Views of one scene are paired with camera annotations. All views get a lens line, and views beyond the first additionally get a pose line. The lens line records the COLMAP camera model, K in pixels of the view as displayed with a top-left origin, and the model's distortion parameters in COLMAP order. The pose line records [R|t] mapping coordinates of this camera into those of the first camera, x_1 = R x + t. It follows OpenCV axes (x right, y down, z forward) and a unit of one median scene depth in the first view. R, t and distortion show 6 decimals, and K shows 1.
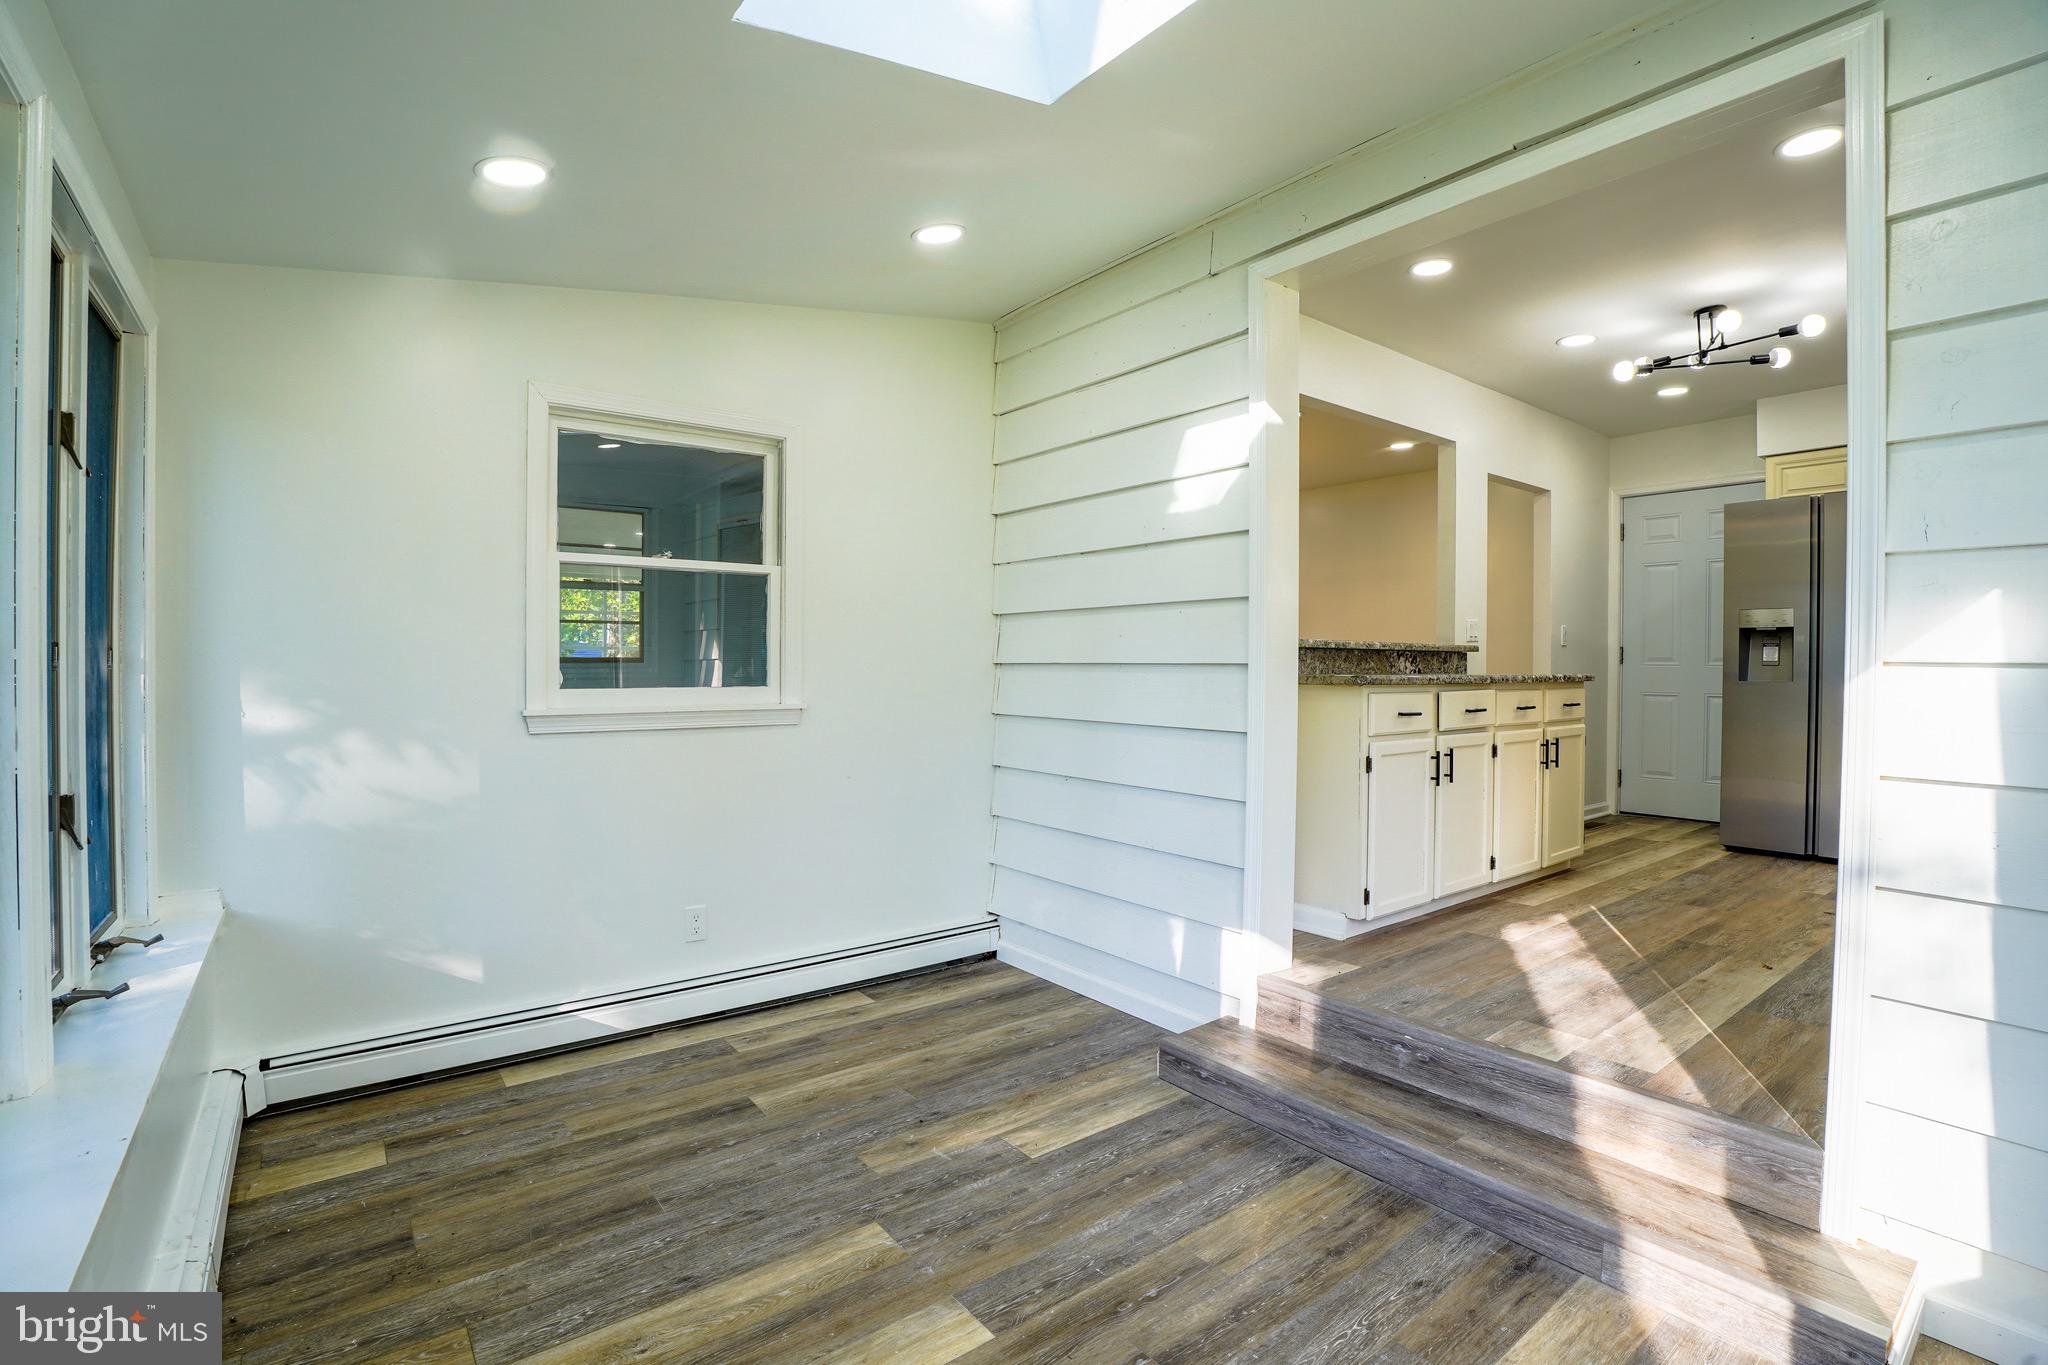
lens RADIAL K [[943.8, 0, 1015.8], [0, 943.8, 680.0], [0, 0, 1]] dist [-0.069838, 0.017626]
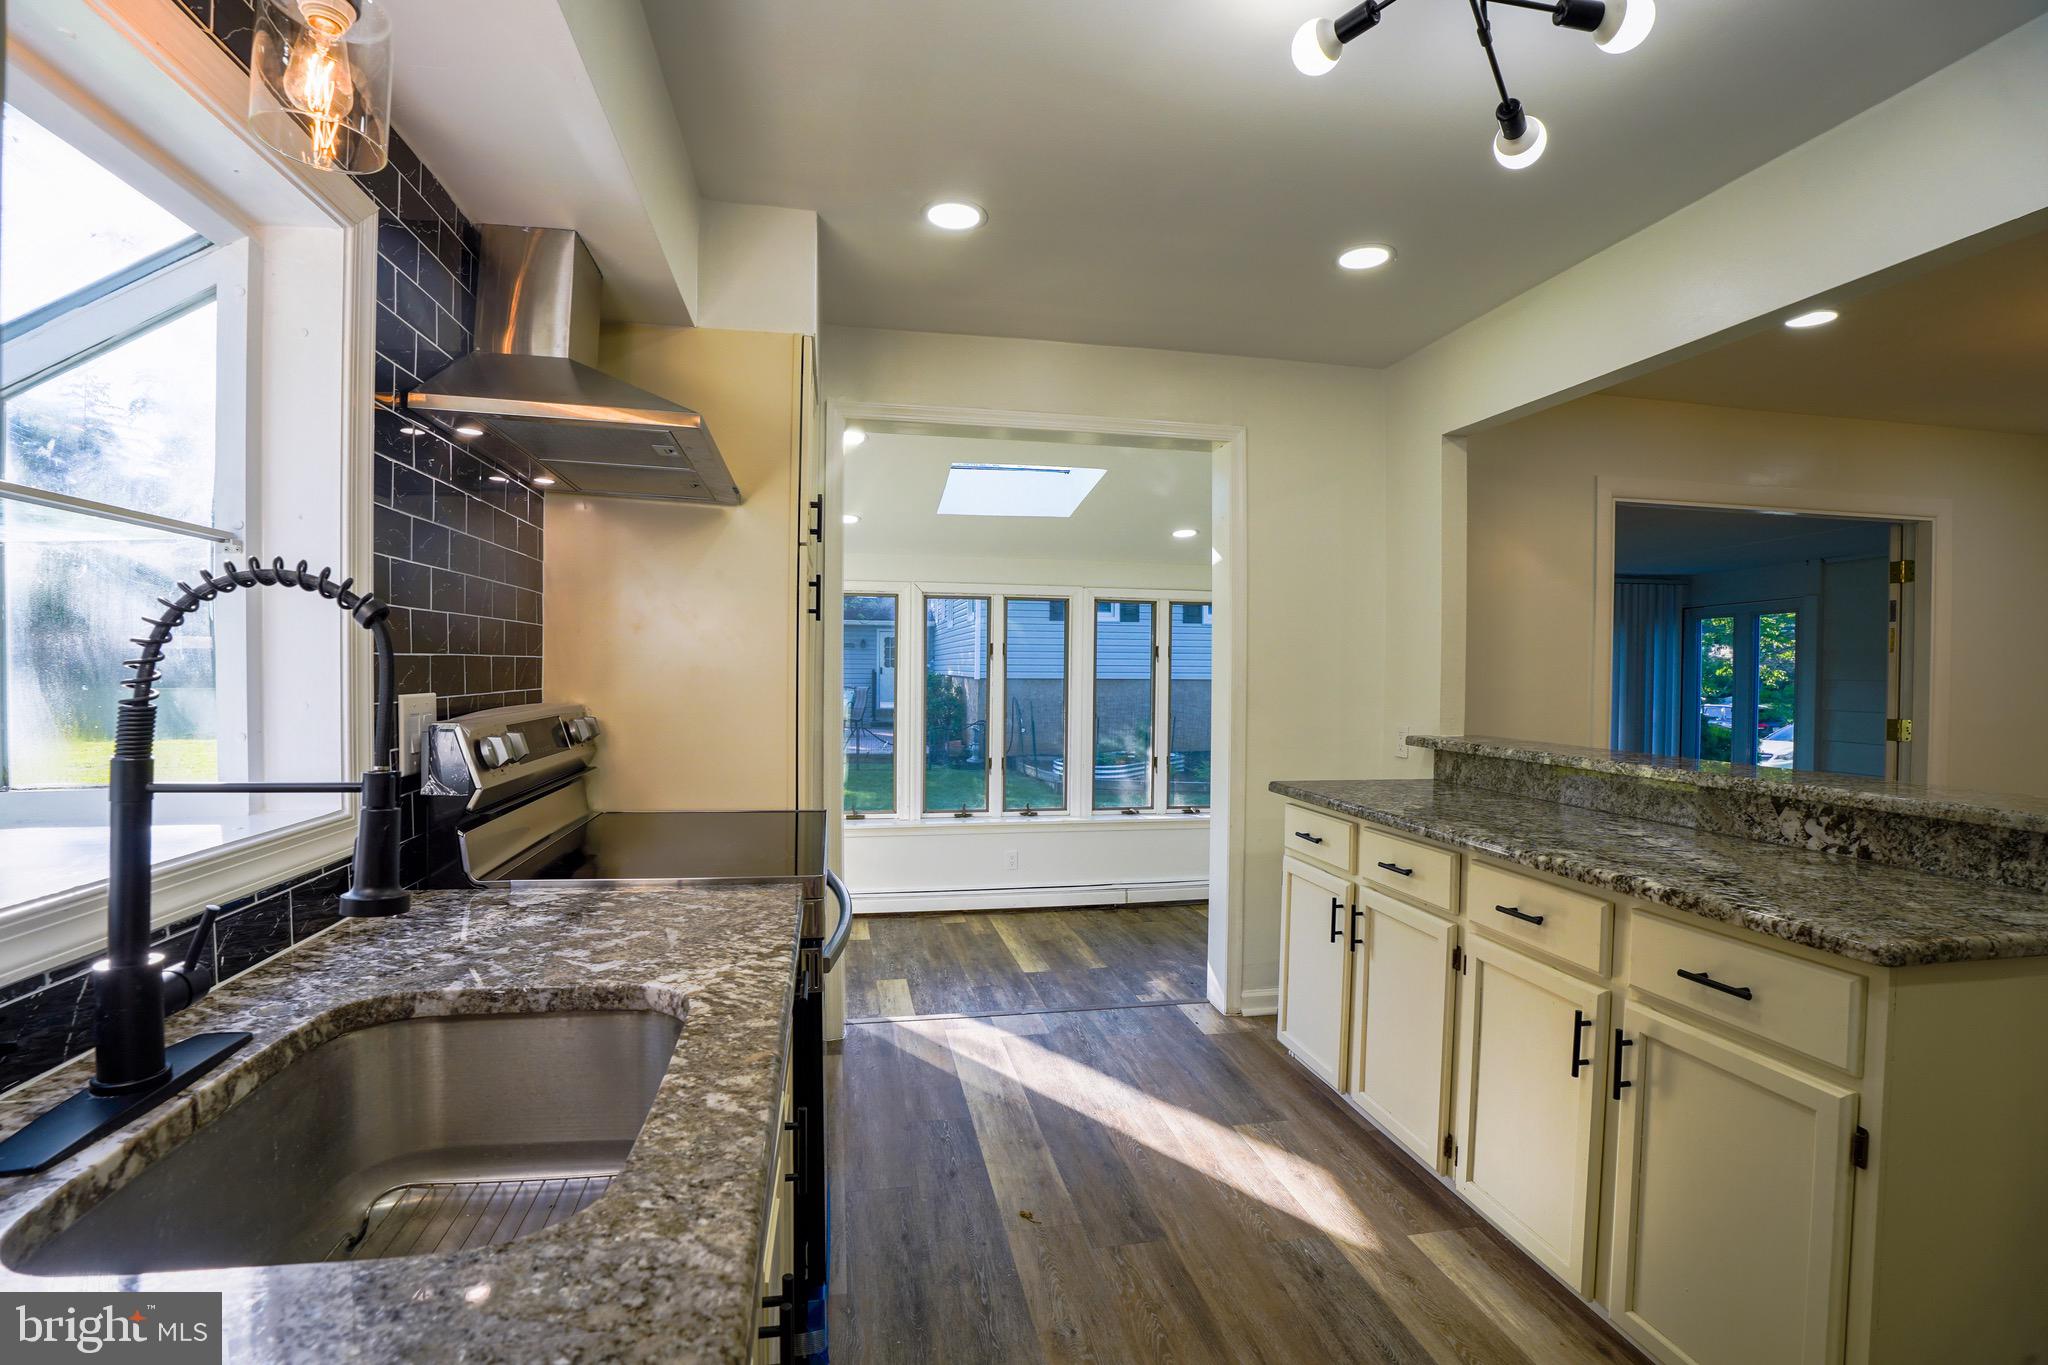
lens RADIAL K [[943.8, 0, 1011.1], [0, 943.8, 687.5], [0, 0, 1]] dist [-0.069838, 0.017626]
pose [[-0.447368, 0.010770, -0.894285, 1.490958], [-0.024484, 0.999405, 0.024285, -0.130926], [0.894015, 0.032760, -0.446838, 1.293168]]
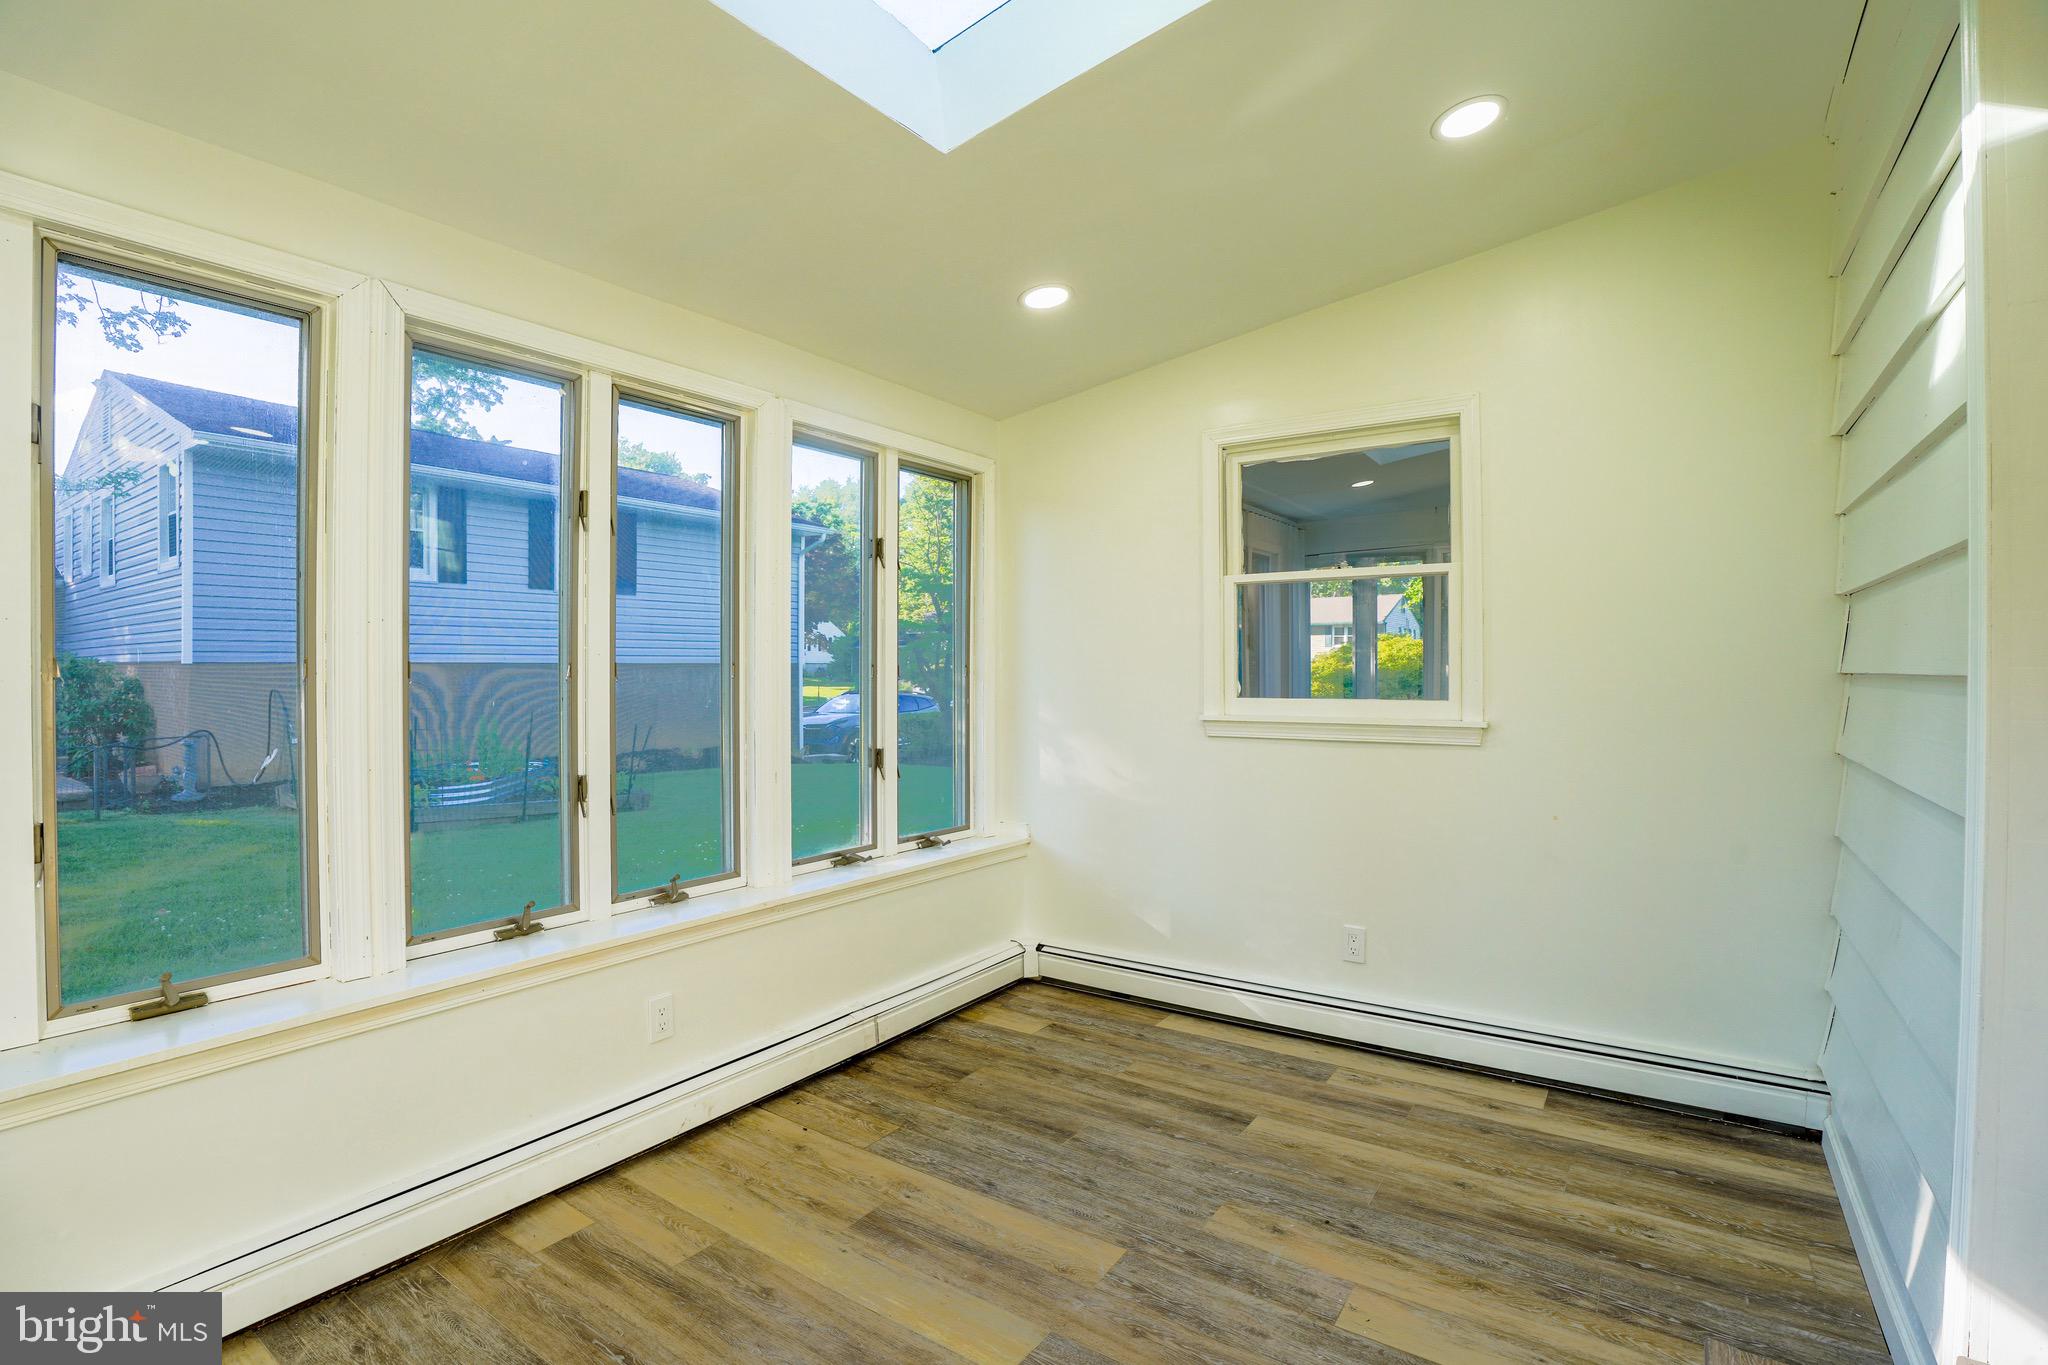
lens RADIAL K [[943.8, 0, 1015.1], [0, 943.8, 677.4], [0, 0, 1]] dist [-0.069838, 0.017626]
pose [[0.302343, 0.003351, -0.953193, 0.520216], [-0.010517, 0.999945, 0.000179, -0.012609], [0.953141, 0.009971, 0.302362, 0.412337]]
